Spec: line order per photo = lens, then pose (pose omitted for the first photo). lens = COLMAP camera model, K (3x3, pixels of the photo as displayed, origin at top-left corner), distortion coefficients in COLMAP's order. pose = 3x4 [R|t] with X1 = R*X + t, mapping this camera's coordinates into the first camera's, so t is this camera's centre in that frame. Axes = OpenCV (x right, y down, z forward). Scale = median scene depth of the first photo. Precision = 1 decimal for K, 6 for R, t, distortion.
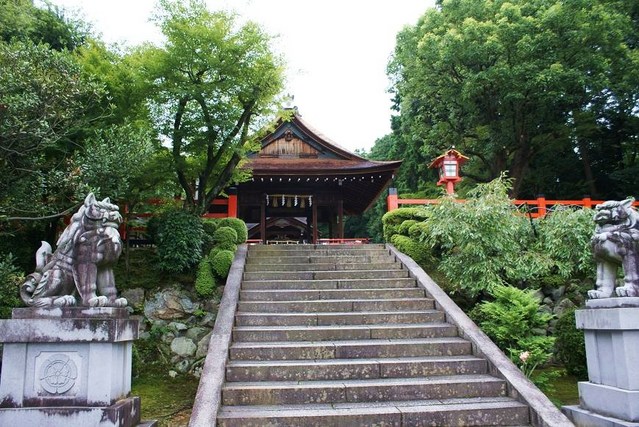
lens RADIAL K [[509.3, 0, 295.0], [0, 509.3, 215.5], [0, 0, 1]] dist [-0.142224, 0.124481]
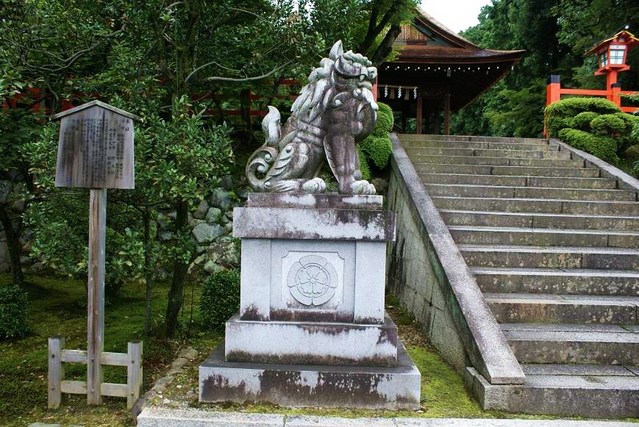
lens RADIAL K [[509.3, 0, 295.0], [0, 509.3, 215.5], [0, 0, 1]] dist [-0.142224, 0.124481]
pose [[0.995340, 0.041093, -0.087238, -0.406496], [-0.023257, 0.980249, 0.196395, 0.064525], [0.093585, -0.193451, 0.976636, 0.230802]]
